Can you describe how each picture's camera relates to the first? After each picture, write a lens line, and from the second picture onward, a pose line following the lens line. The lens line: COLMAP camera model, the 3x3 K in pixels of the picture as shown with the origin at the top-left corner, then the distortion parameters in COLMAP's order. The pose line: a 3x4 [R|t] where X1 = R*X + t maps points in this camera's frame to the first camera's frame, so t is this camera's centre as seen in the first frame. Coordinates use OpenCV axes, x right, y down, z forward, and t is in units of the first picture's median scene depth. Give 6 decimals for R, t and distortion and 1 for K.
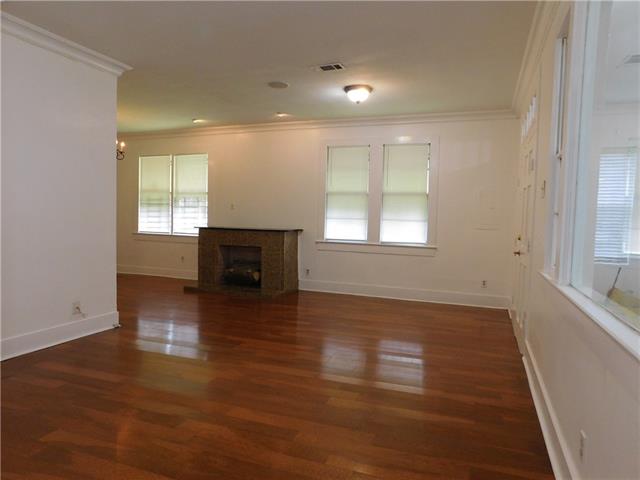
lens RADIAL K [[425.2, 0, 319.8], [0, 425.2, 235.6], [0, 0, 1]] dist [-0.060453, 0.037262]
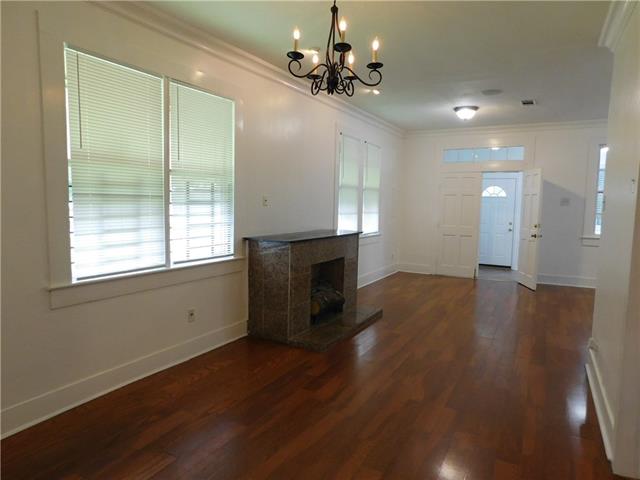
lens RADIAL K [[425.2, 0, 319.4], [0, 425.2, 239.3], [0, 0, 1]] dist [-0.060453, 0.037262]
pose [[0.134372, -0.108659, 0.984956, -0.885938], [0.029333, 0.993970, 0.105651, -0.085362], [-0.990497, 0.014695, 0.136749, 0.934729]]
